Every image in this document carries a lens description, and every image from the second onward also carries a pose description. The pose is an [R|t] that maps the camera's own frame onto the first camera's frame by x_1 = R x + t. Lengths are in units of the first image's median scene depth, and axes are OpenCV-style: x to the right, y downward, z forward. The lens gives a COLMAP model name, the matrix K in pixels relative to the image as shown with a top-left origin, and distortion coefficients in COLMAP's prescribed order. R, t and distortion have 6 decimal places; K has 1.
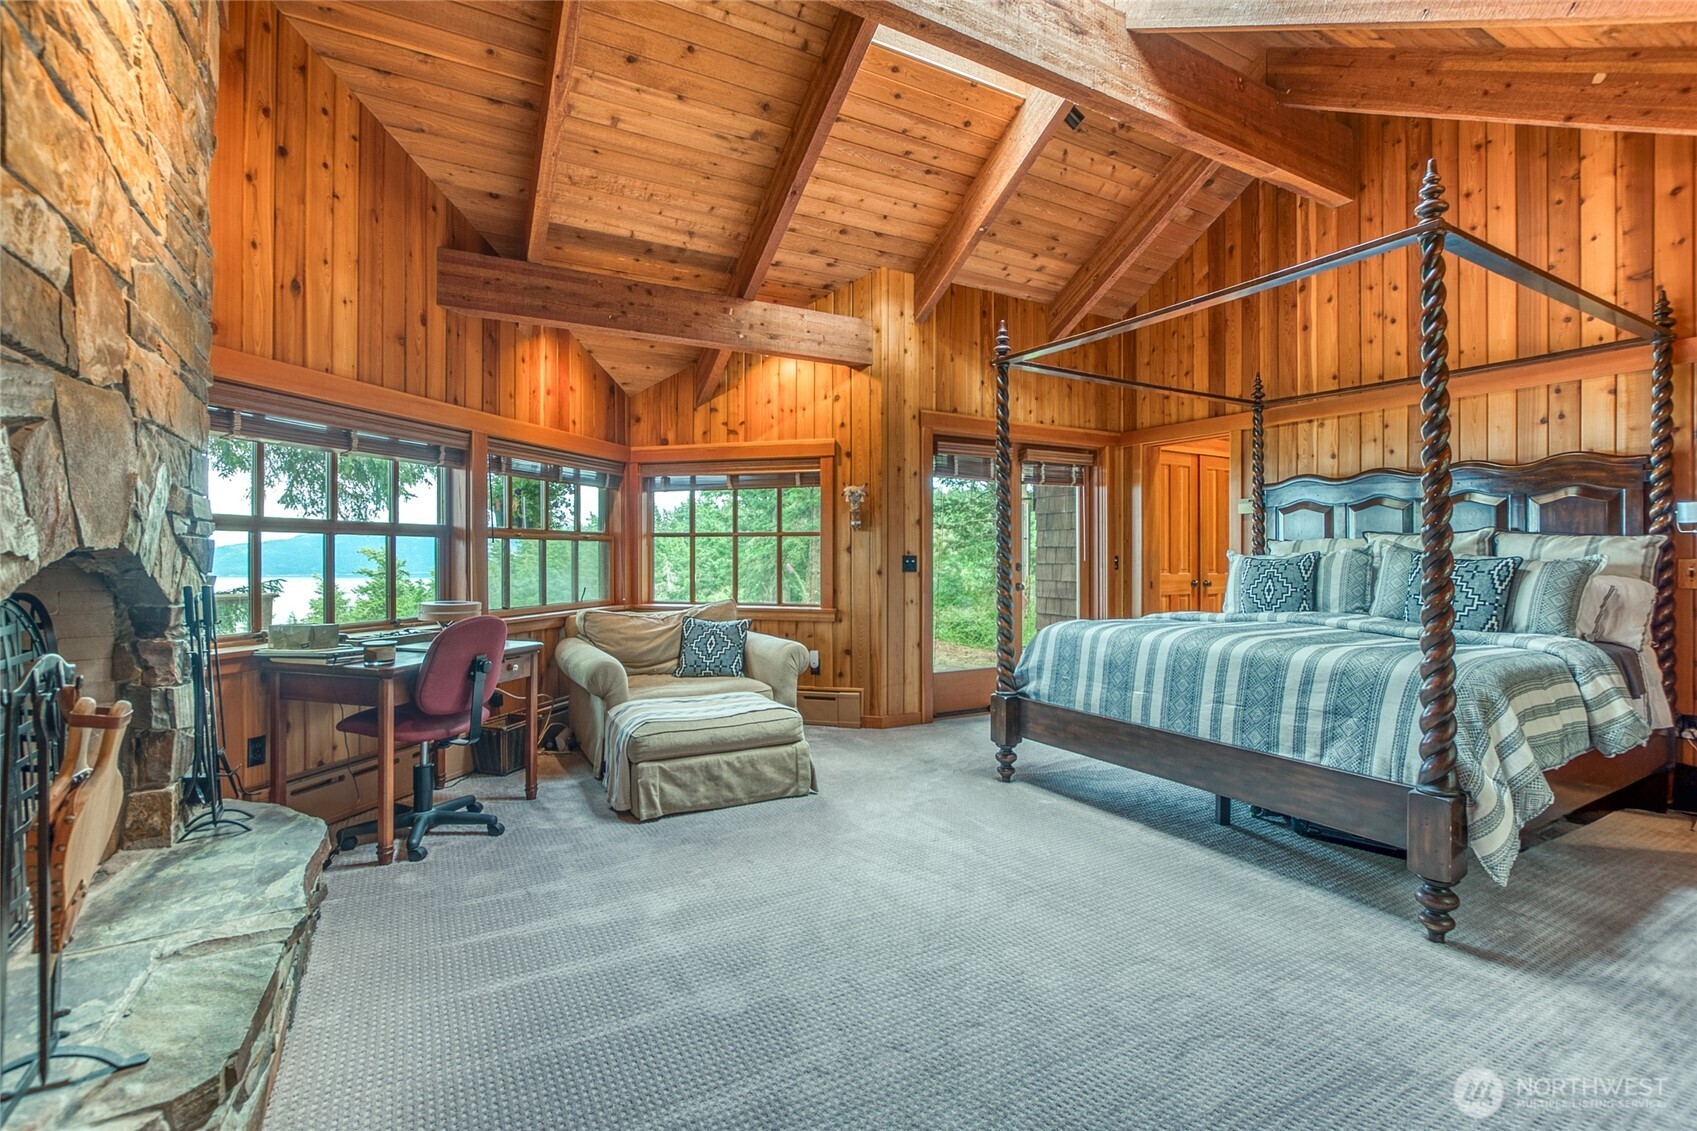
lens RADIAL K [[759.6, 0, 846.9], [0, 759.6, 560.4], [0, 0, 1]] dist [-0.015640, 0.002376]
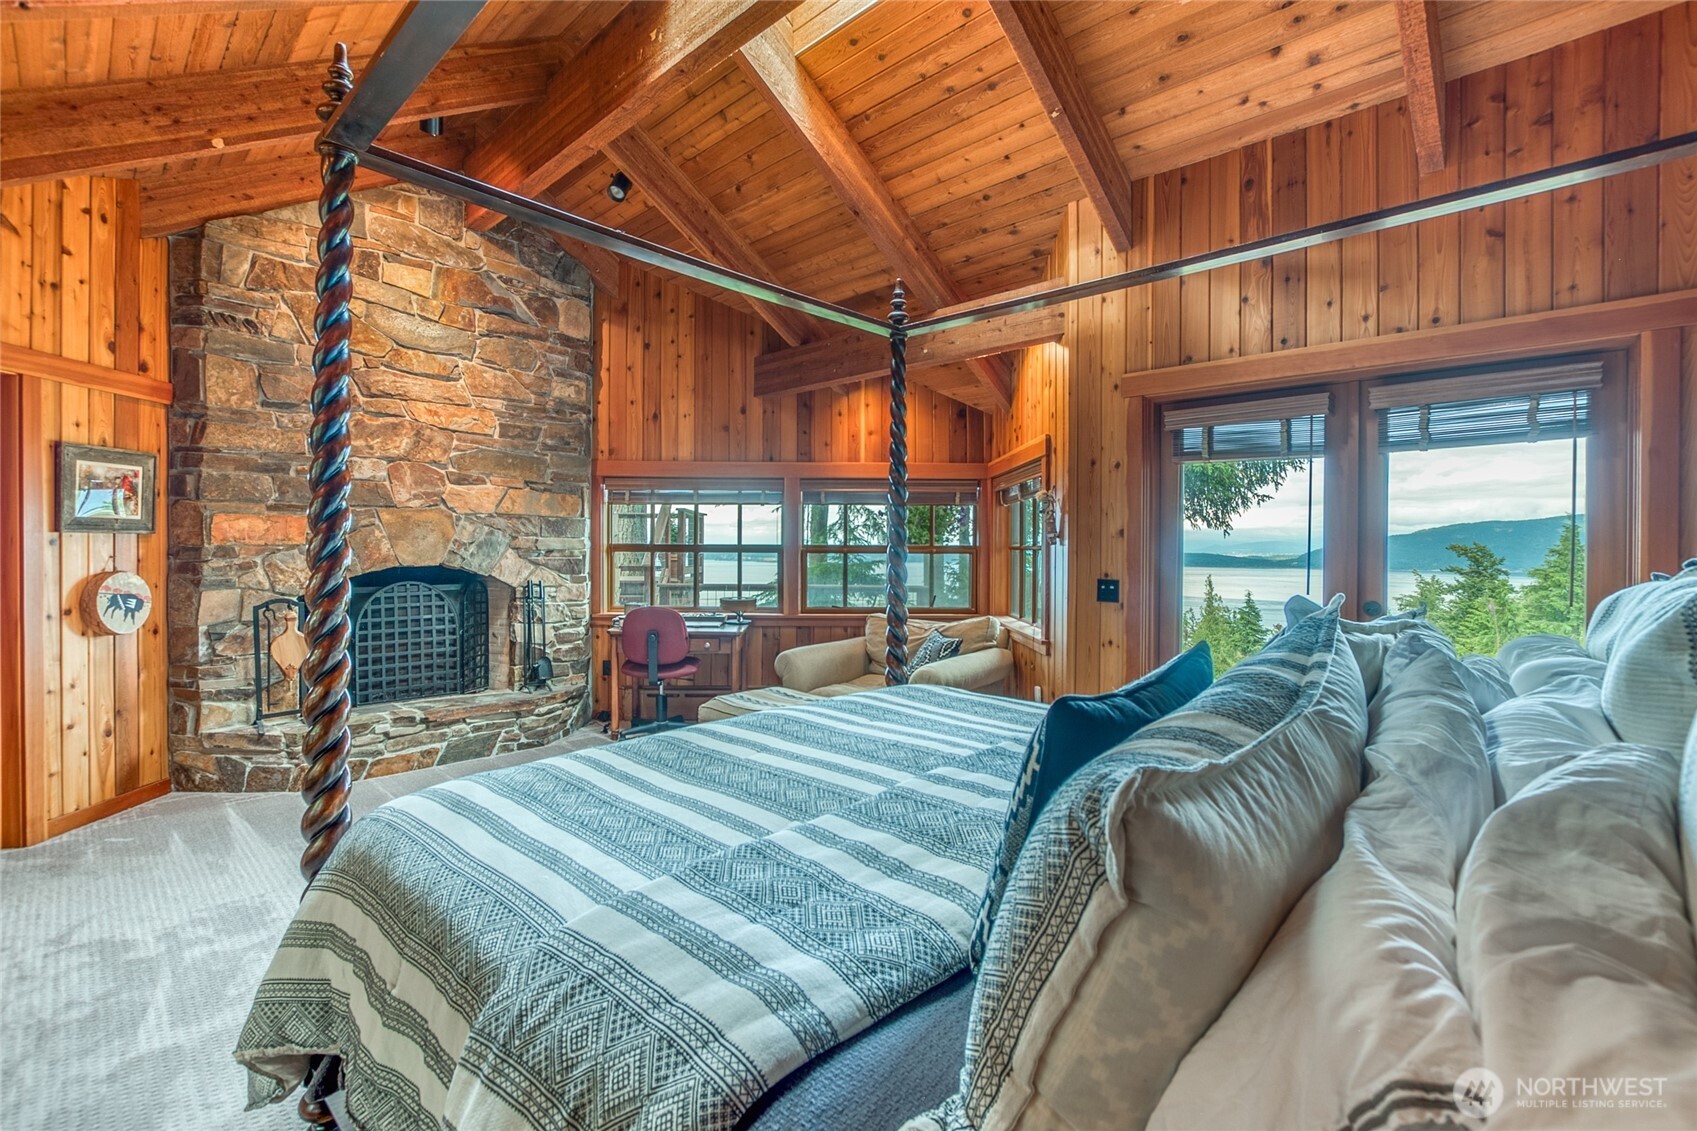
lens RADIAL K [[759.6, 0, 850.6], [0, 759.6, 553.6], [0, 0, 1]] dist [-0.015640, 0.002376]
pose [[0.305072, 0.009227, -0.952285, 0.797082], [-0.012368, 0.999907, 0.005726, -0.036691], [0.952249, 0.010031, 0.305158, 0.623622]]
